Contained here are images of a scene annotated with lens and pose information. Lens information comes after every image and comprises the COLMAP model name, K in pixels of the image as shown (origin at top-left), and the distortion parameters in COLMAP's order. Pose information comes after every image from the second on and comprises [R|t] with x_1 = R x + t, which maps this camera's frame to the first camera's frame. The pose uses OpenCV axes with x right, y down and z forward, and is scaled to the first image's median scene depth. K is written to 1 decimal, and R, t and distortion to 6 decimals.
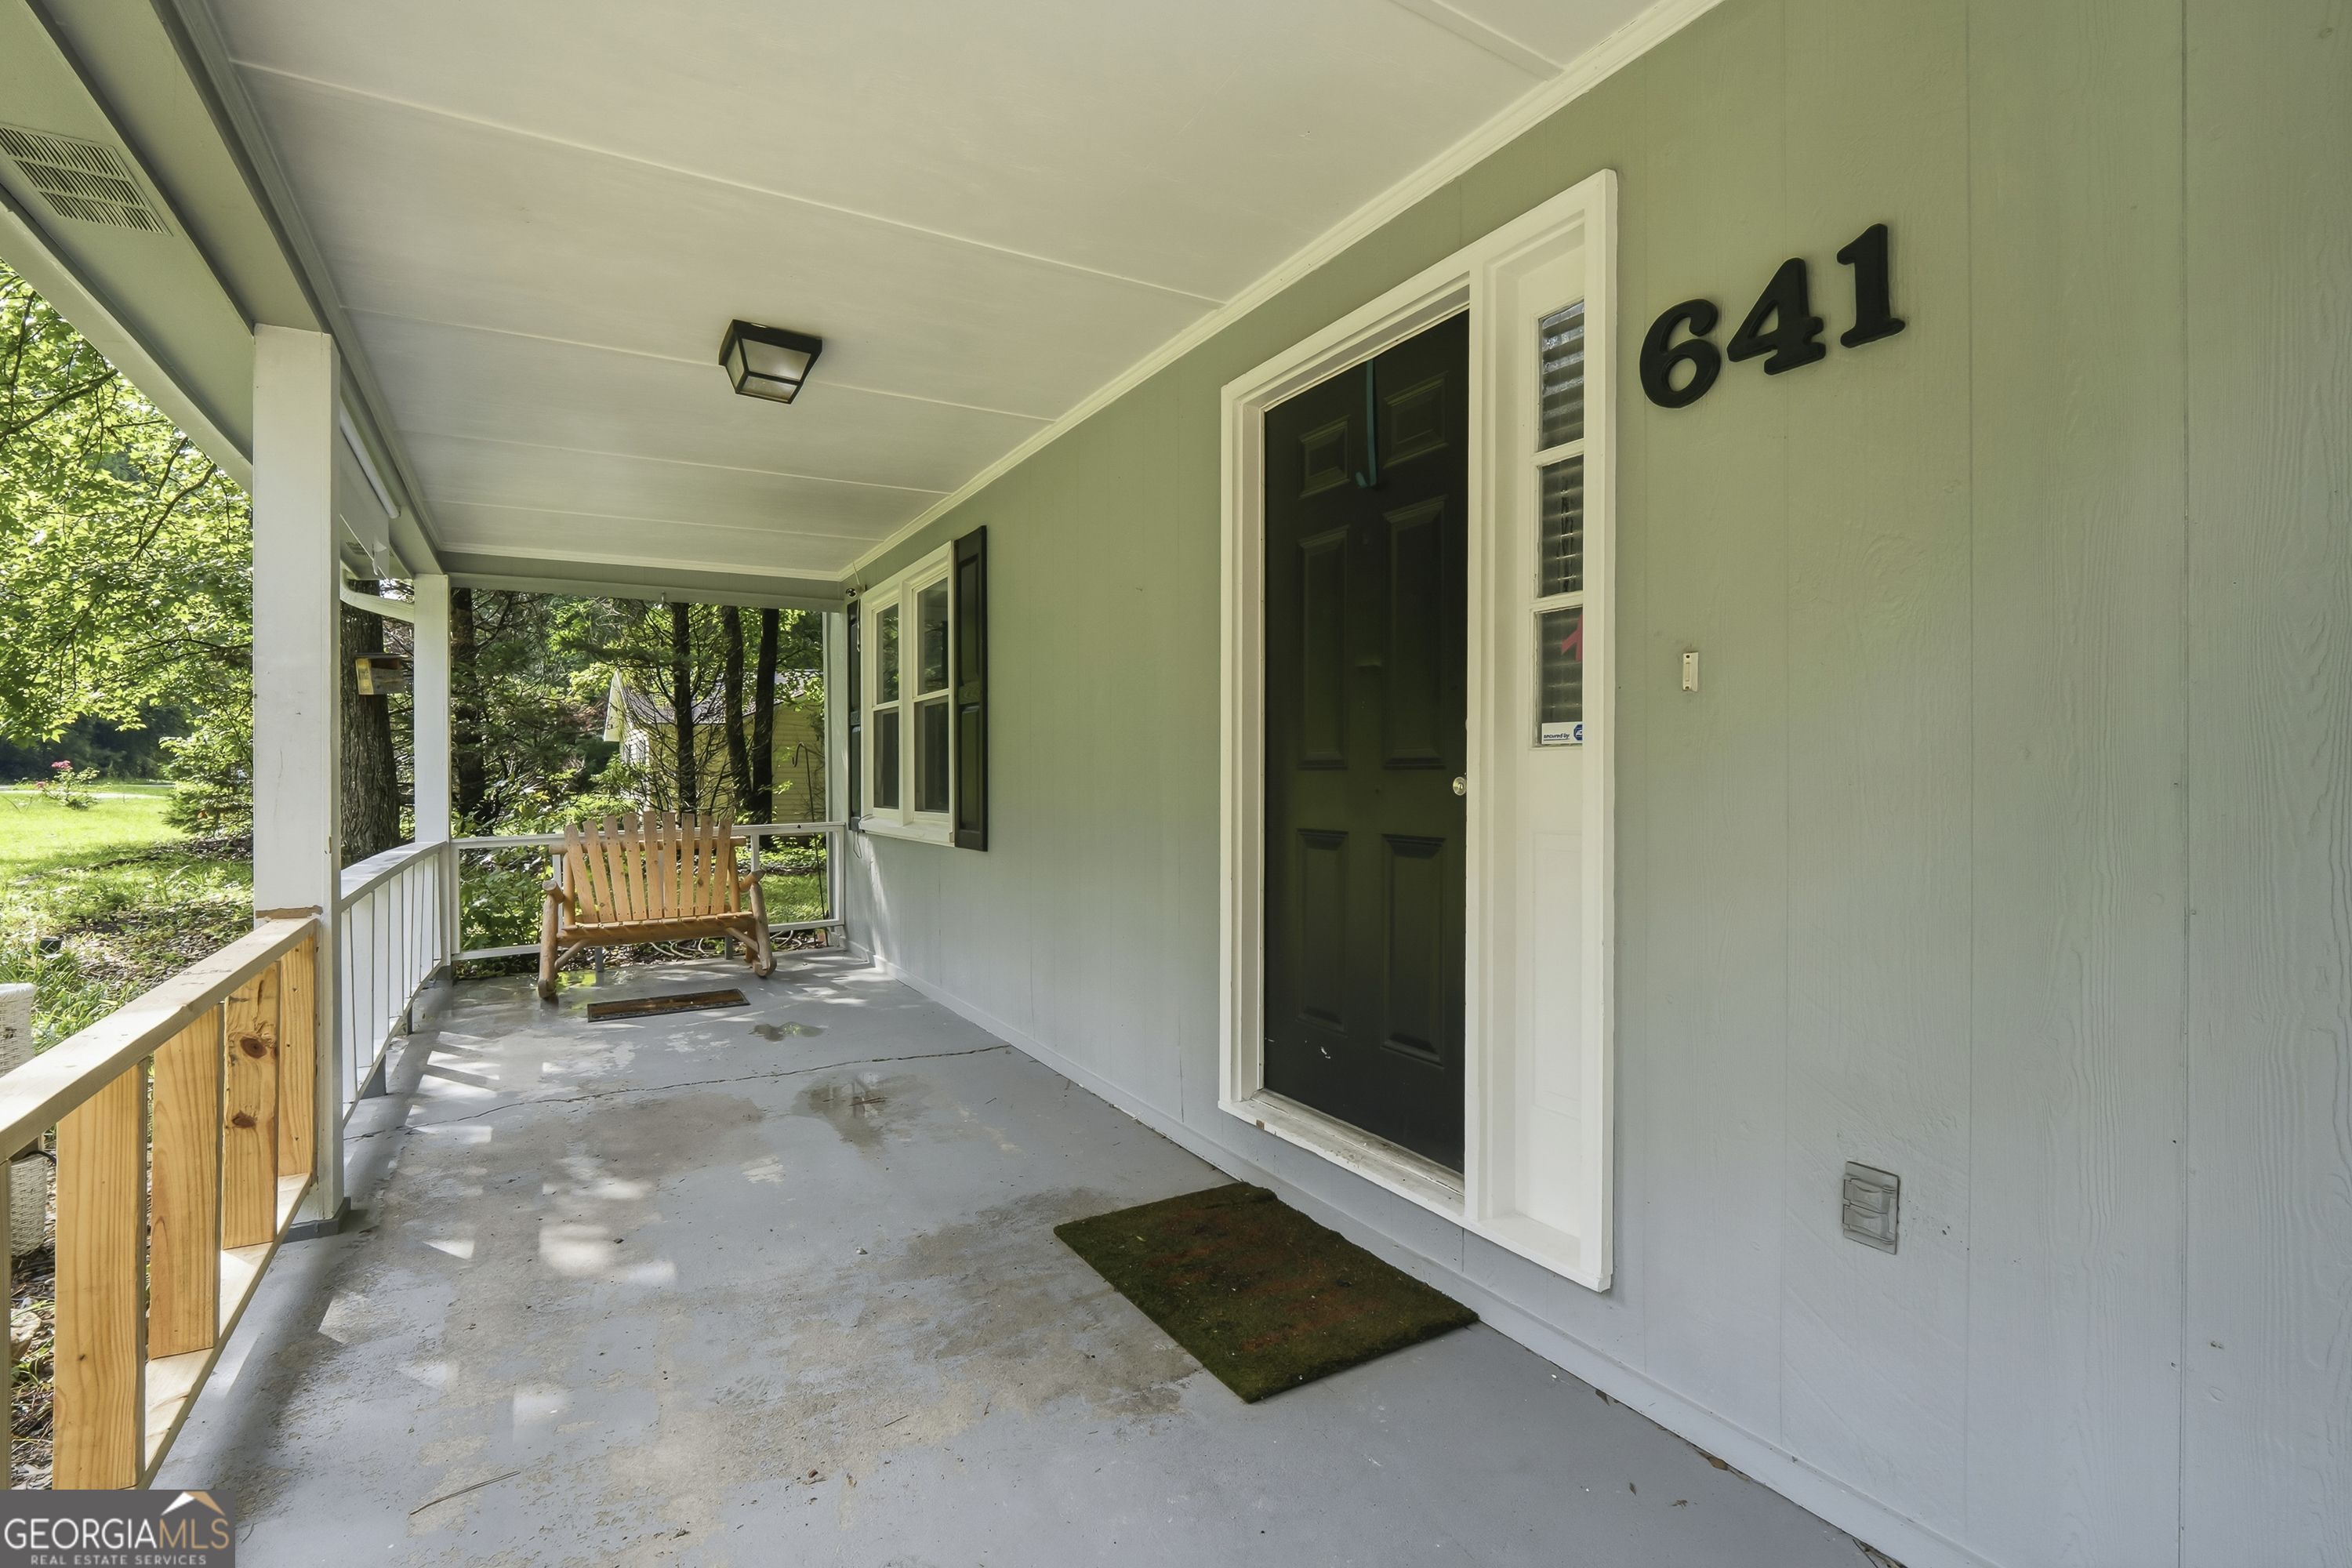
lens RADIAL K [[1068.1, 0, 1167.9], [0, 1068.1, 785.0], [0, 0, 1]] dist [-0.006967, 0.000970]
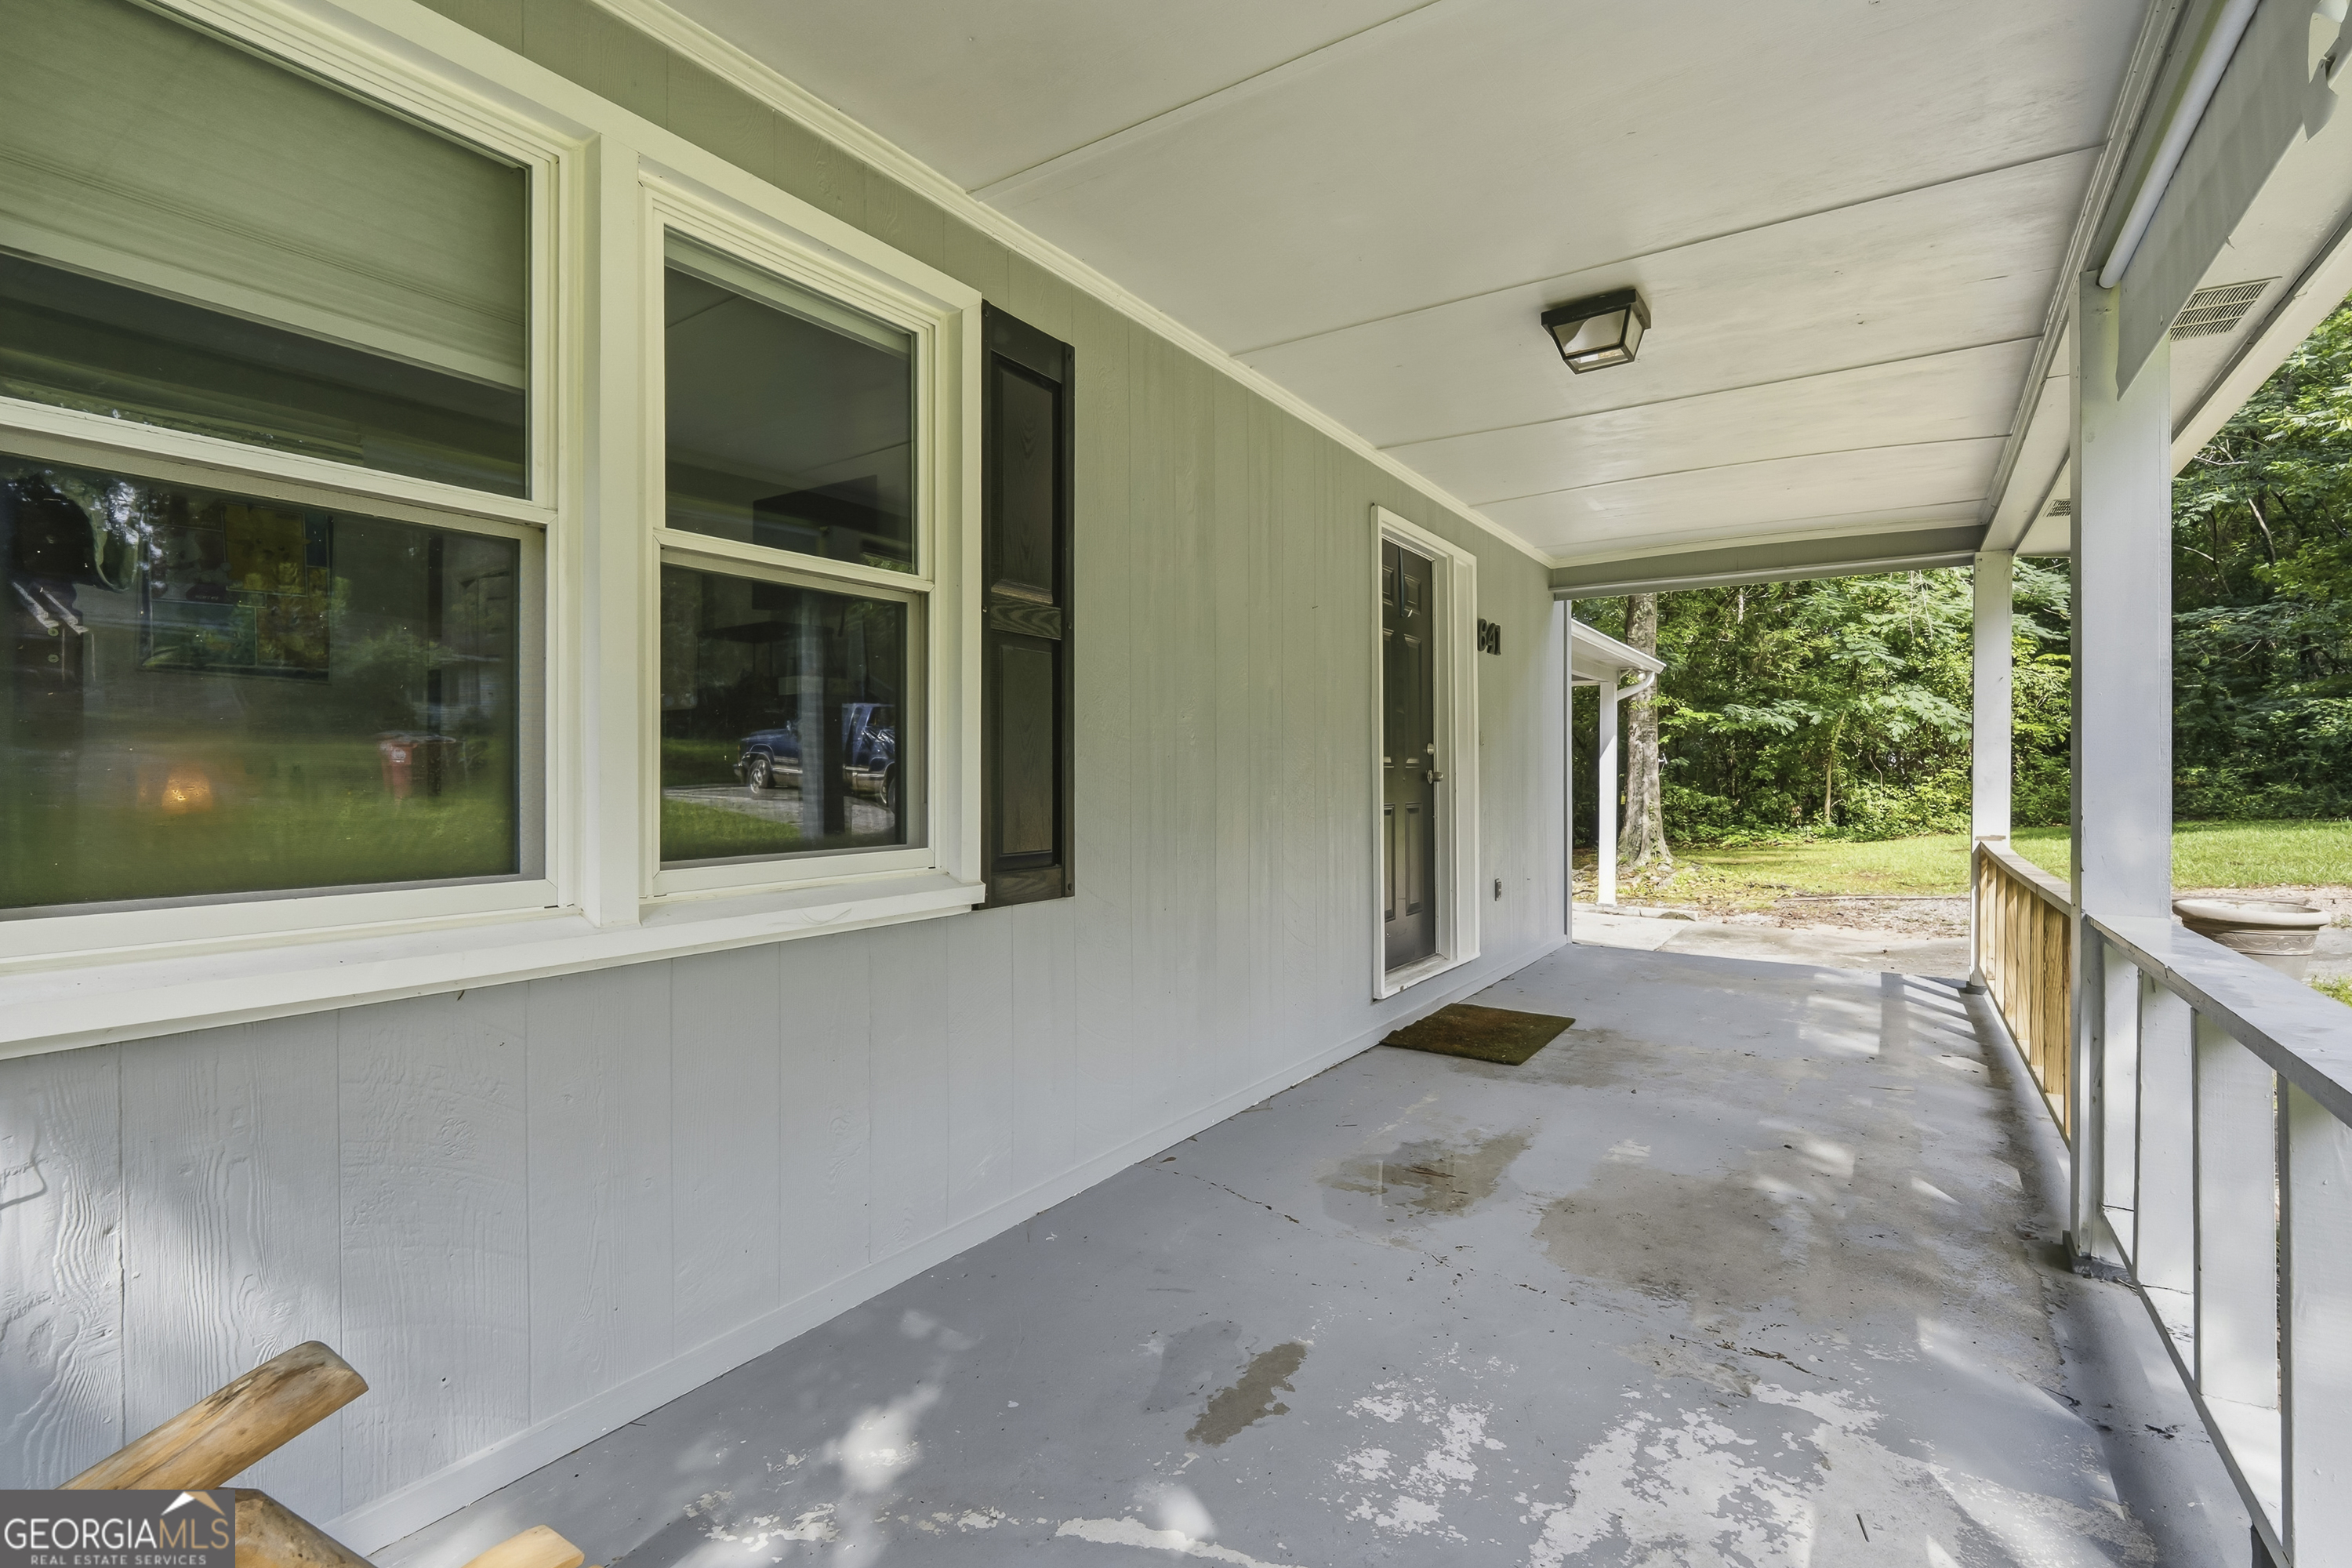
lens RADIAL K [[1068.1, 0, 1173.6], [0, 1068.1, 777.1], [0, 0, 1]] dist [-0.006967, 0.000970]
pose [[-0.432476, 0.000768, 0.901645, -0.995467], [0.005831, 0.999981, 0.001945, -0.005333], [-0.901627, 0.006099, -0.432472, 1.638785]]
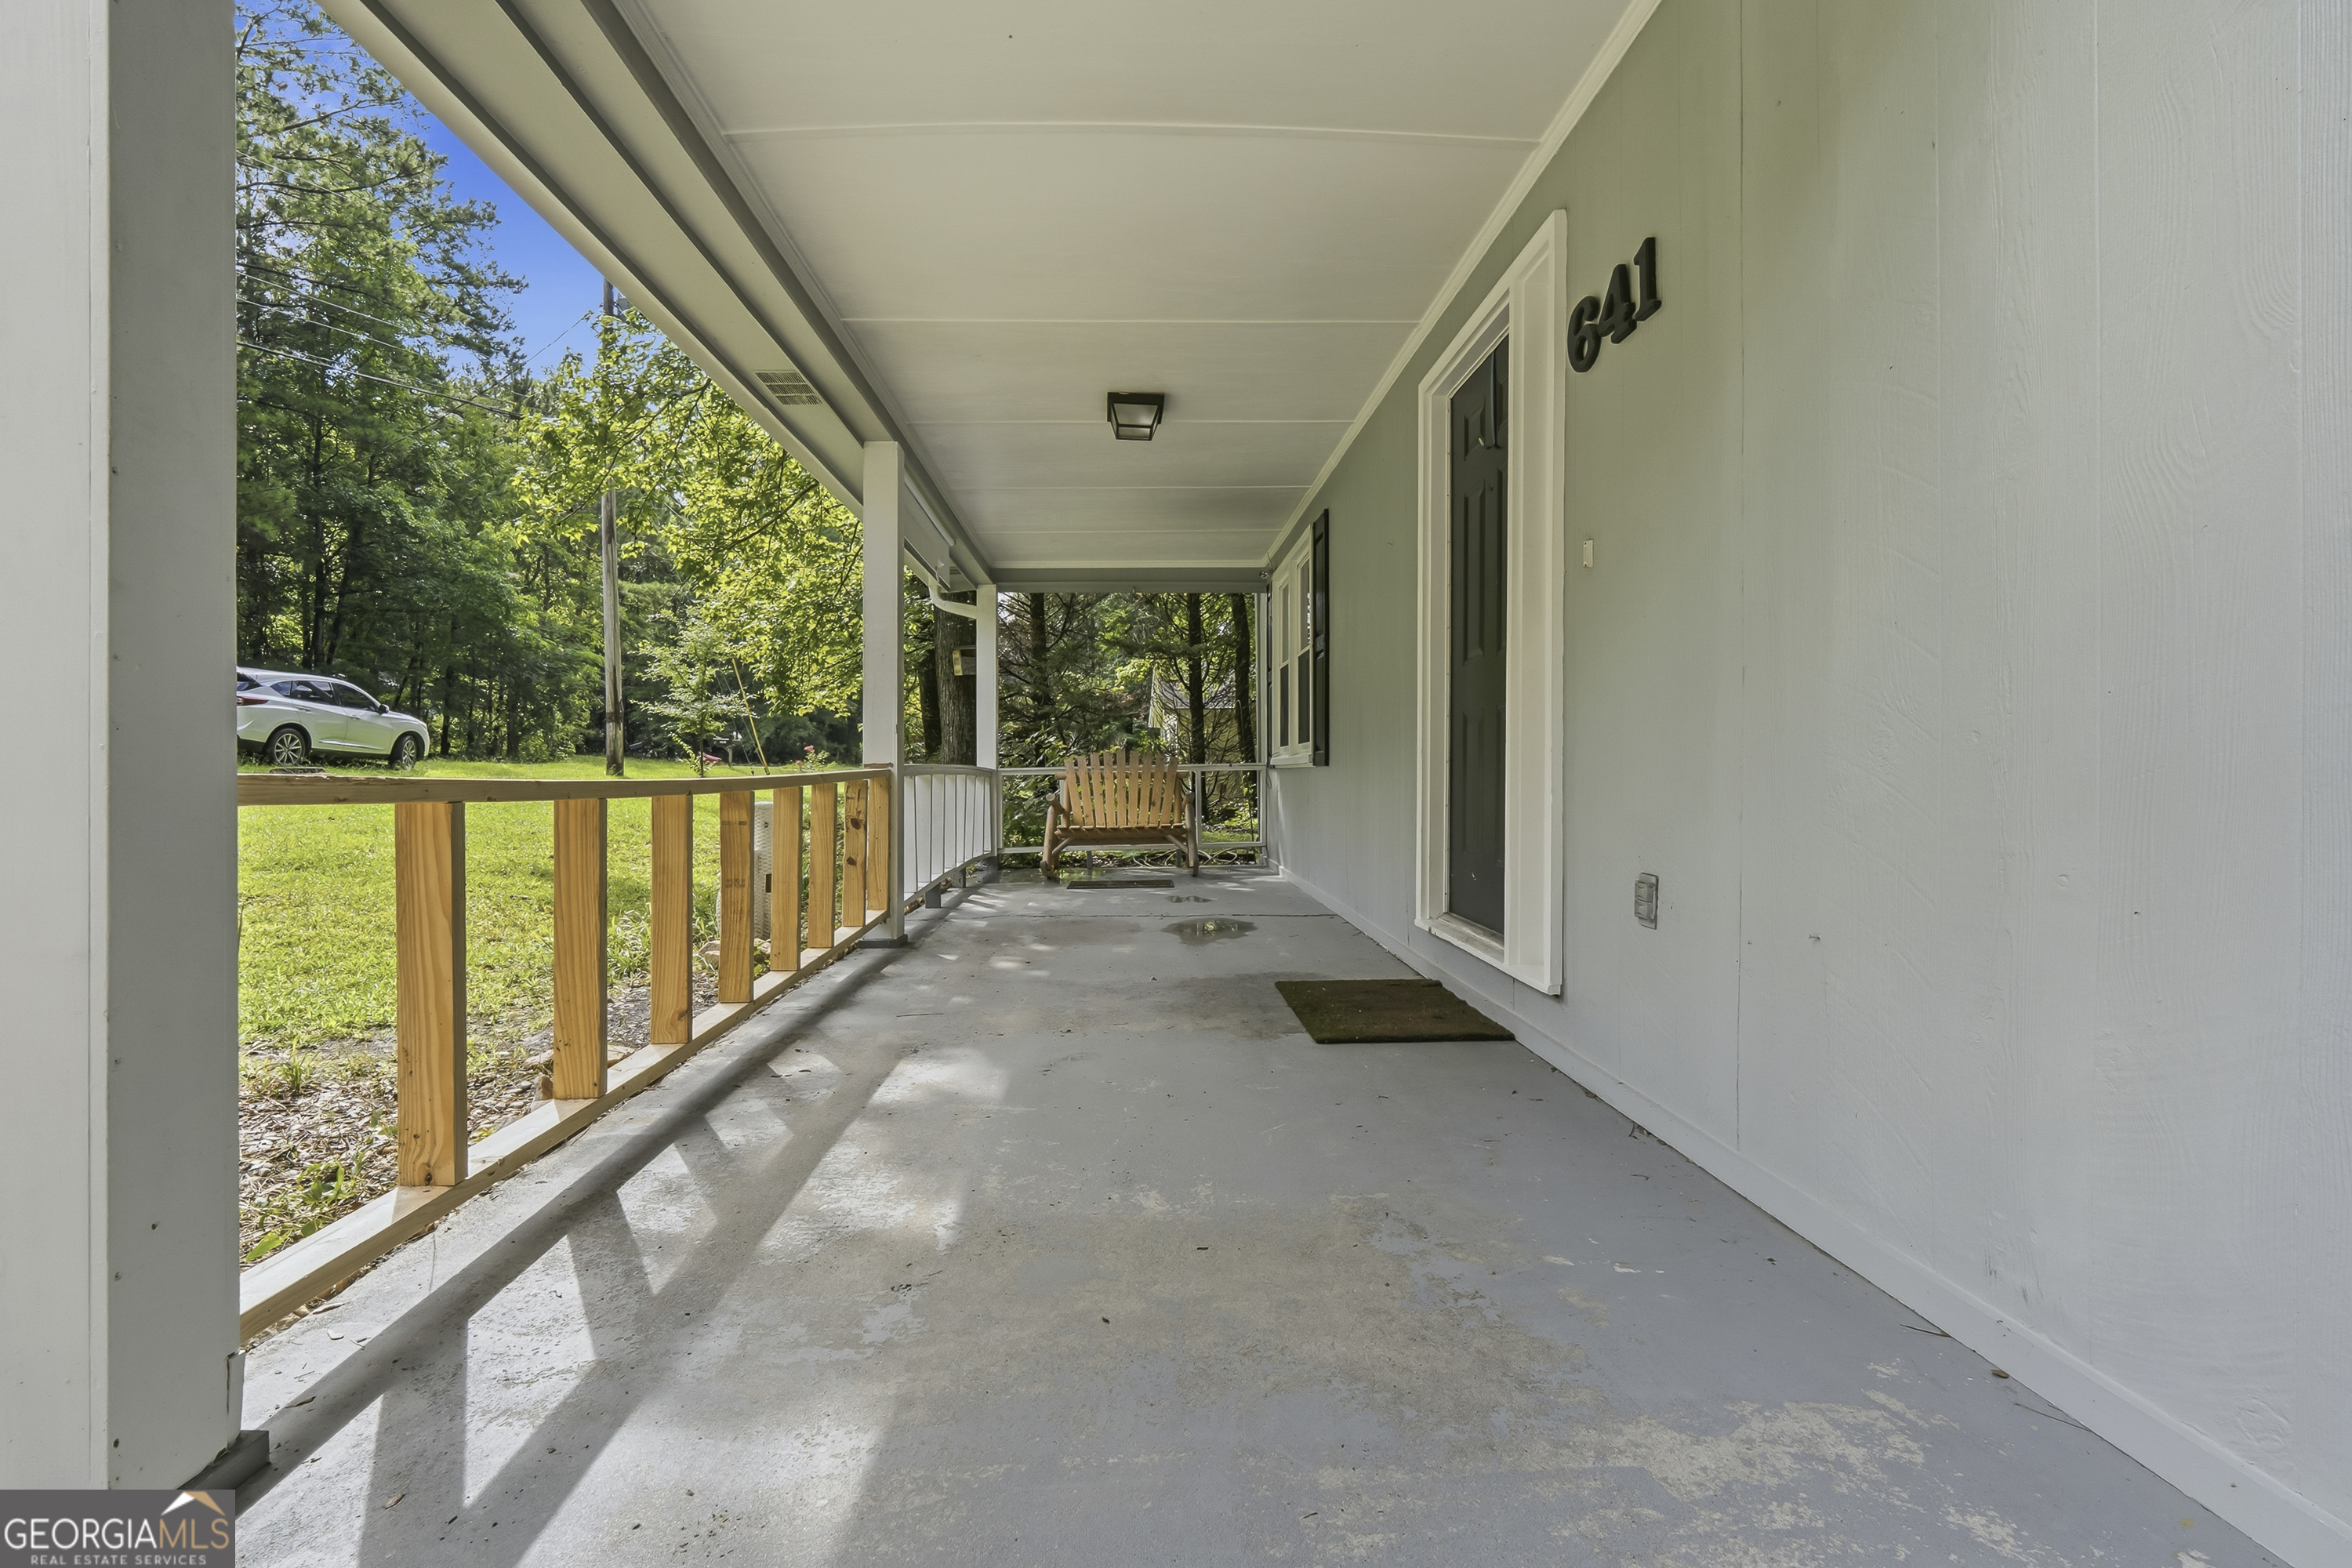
lens RADIAL K [[1068.1, 0, 1172.2], [0, 1068.1, 783.5], [0, 0, 1]] dist [-0.006967, 0.000970]
pose [[0.885942, 0.007378, -0.463737, 0.346087], [-0.004899, 0.999967, 0.006552, 0.102645], [0.463770, -0.003533, 0.885949, -0.283638]]
